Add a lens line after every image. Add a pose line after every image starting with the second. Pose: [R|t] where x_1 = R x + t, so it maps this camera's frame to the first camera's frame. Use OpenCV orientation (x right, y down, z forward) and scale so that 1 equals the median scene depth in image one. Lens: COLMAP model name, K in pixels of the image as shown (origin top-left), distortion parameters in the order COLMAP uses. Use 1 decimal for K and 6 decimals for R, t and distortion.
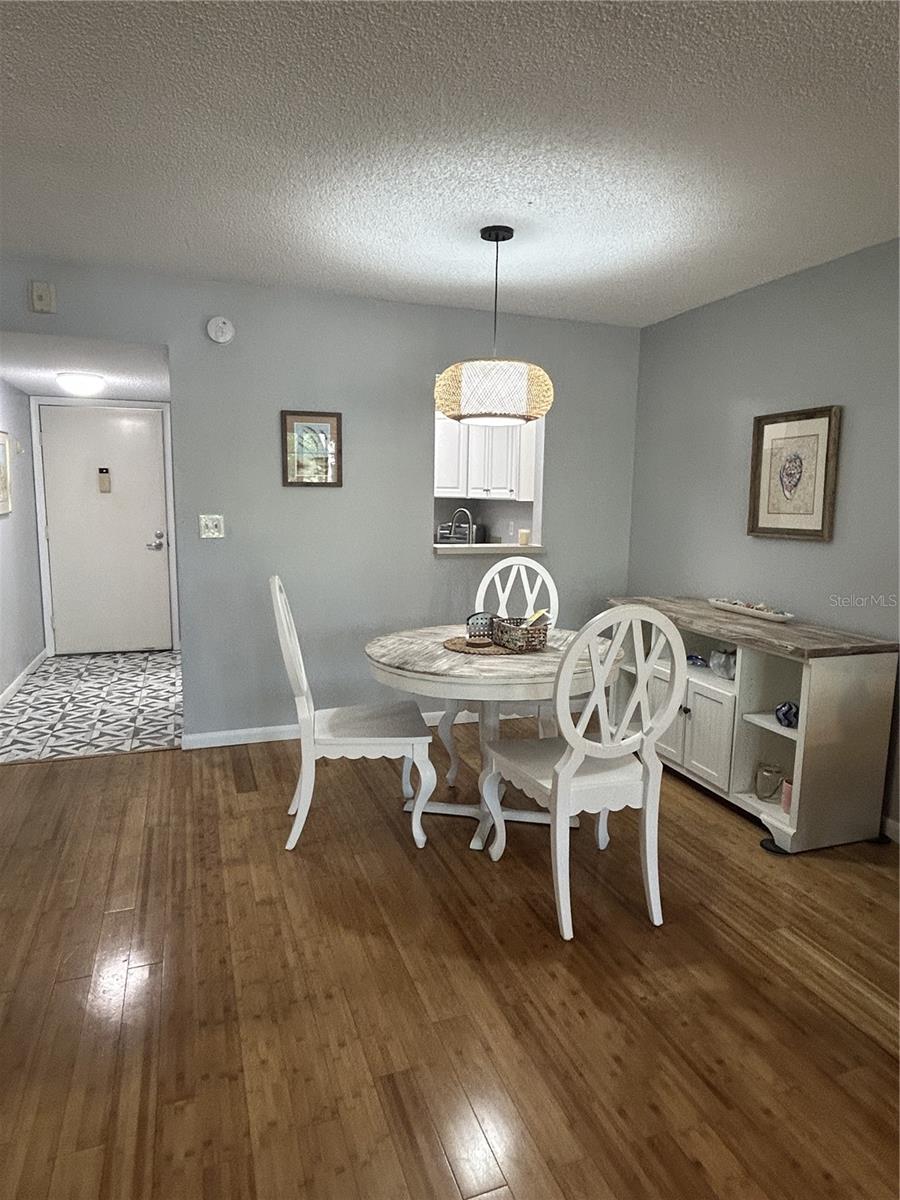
lens RADIAL K [[732.1, 0, 451.2], [0, 732.1, 600.8], [0, 0, 1]] dist [-0.004208, 0.008734]
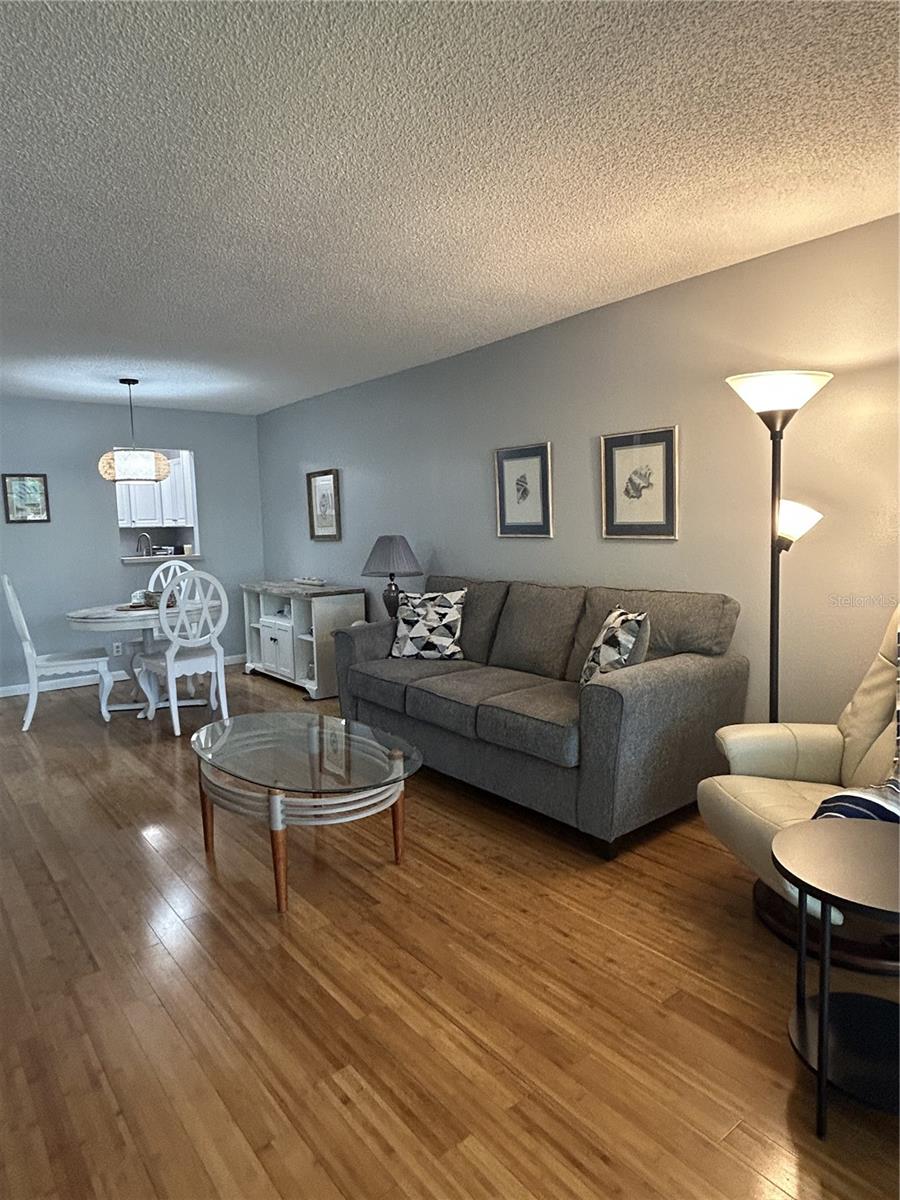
lens RADIAL K [[732.1, 0, 454.4], [0, 732.1, 595.3], [0, 0, 1]] dist [-0.004208, 0.008734]
pose [[0.947923, -0.072038, 0.310245, 0.195208], [0.085408, 0.995903, -0.029709, 0.134426], [-0.306834, 0.054659, 0.950192, -0.830785]]
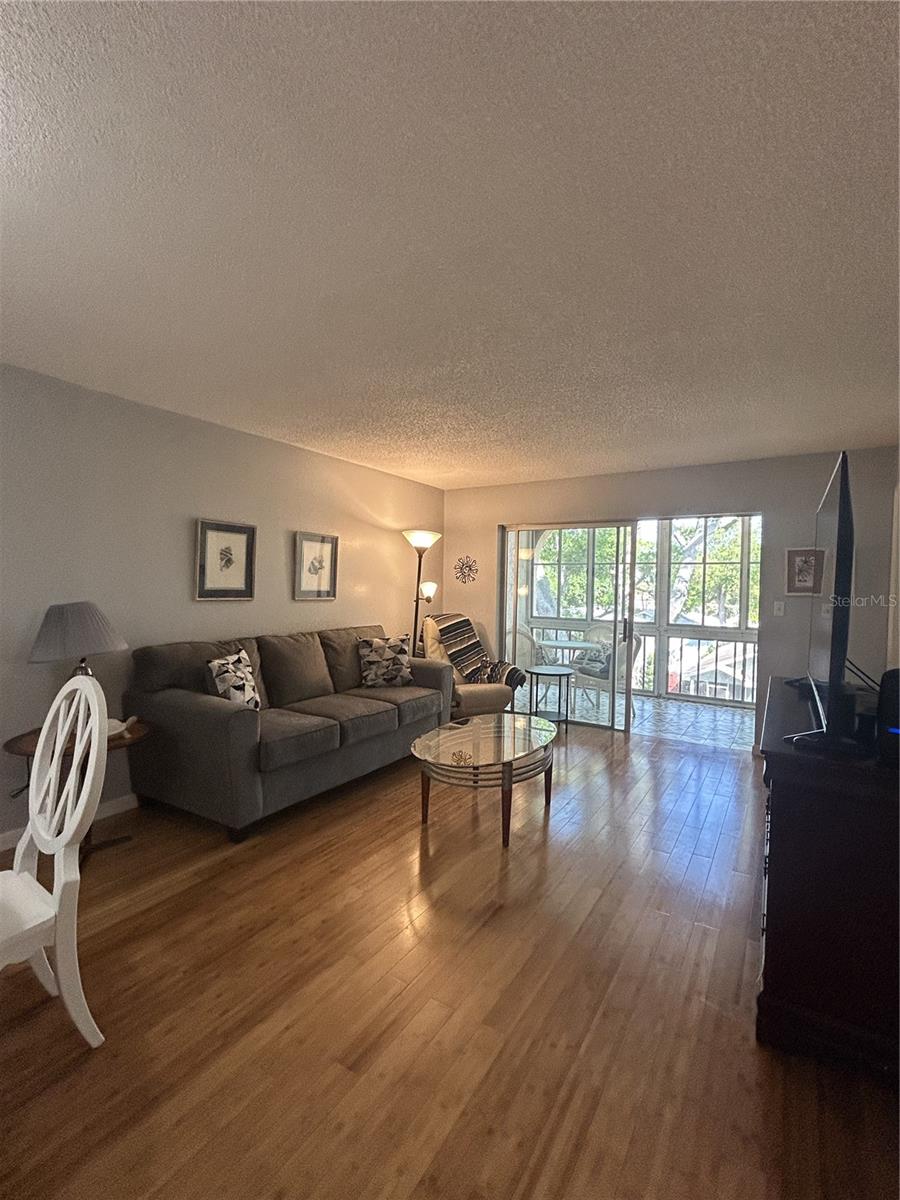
lens RADIAL K [[530.3, 0, 452.6], [0, 530.3, 604.0], [0, 0, 1]] dist [0.000490, 0.000058]
pose [[-0.612517, -0.053211, 0.788664, -0.424891], [0.088019, 0.986935, 0.134948, -0.096199], [-0.785541, 0.152076, -0.599831, 0.662010]]
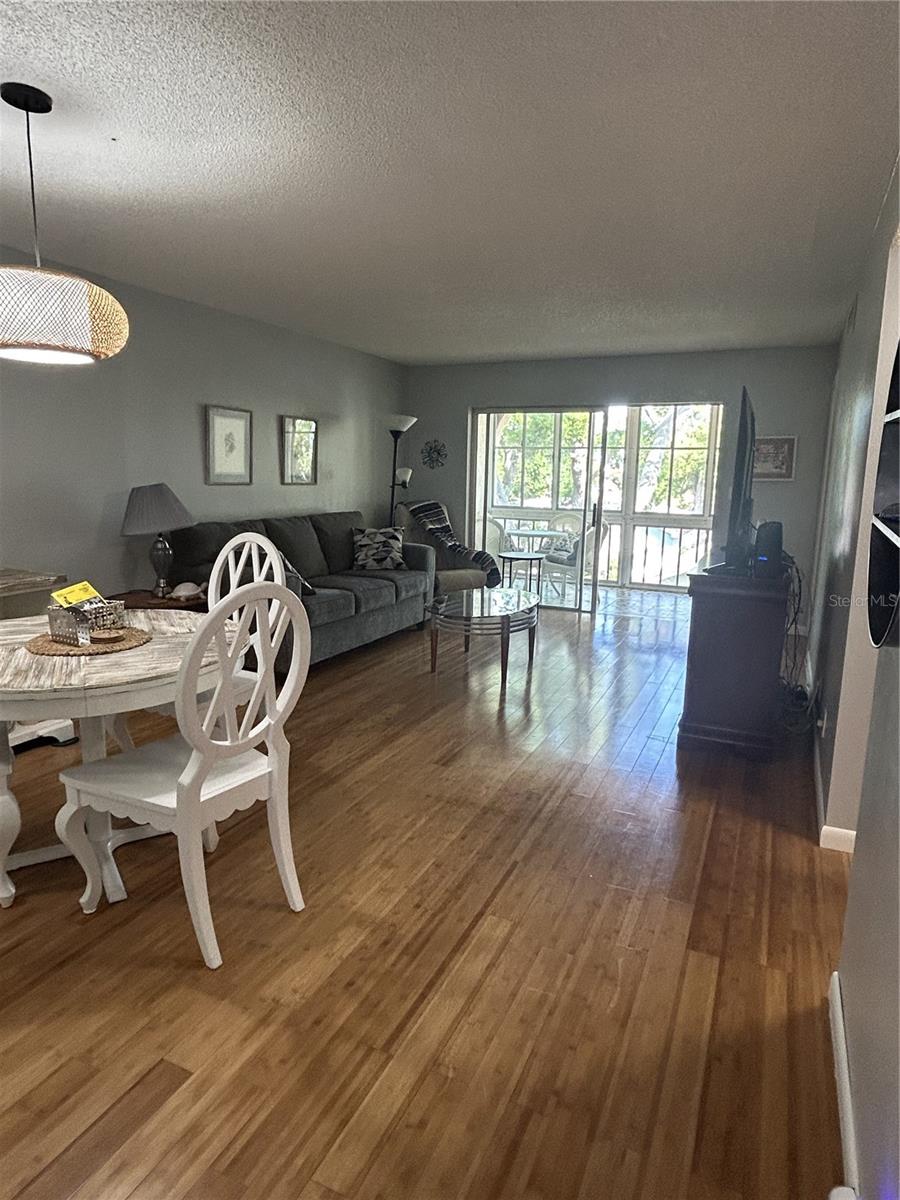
lens RADIAL K [[732.1, 0, 443.6], [0, 732.1, 603.0], [0, 0, 1]] dist [-0.004208, 0.008734]
pose [[-0.711167, -0.152952, 0.686183, -0.712357], [0.070134, 0.955742, 0.285724, -0.169314], [-0.699516, 0.251323, -0.668965, 1.150003]]
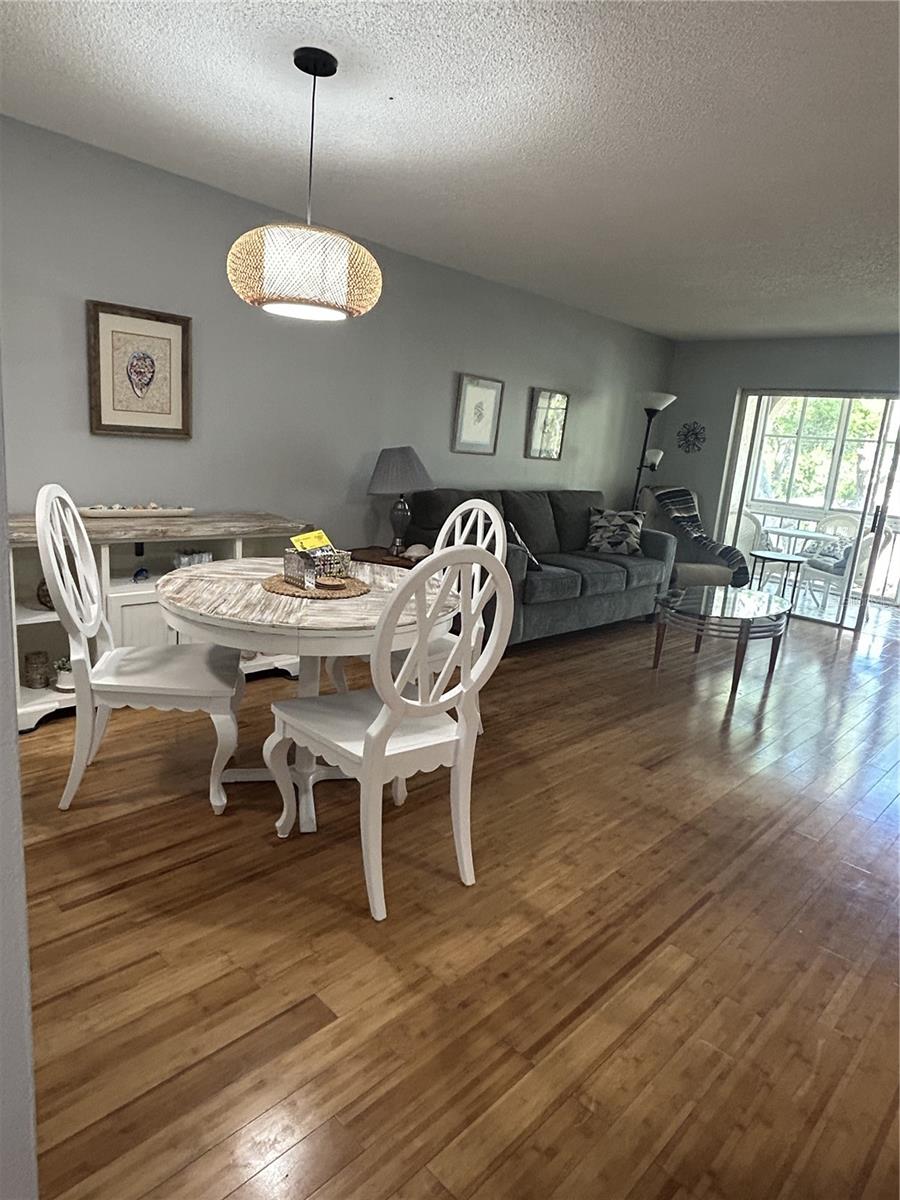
lens RADIAL K [[732.1, 0, 444.7], [0, 732.1, 598.8], [0, 0, 1]] dist [-0.004208, 0.008734]
pose [[-0.434150, -0.243699, 0.867251, -0.697858], [0.036586, 0.957149, 0.287275, -0.152303], [-0.900097, 0.156450, -0.406630, 1.109784]]
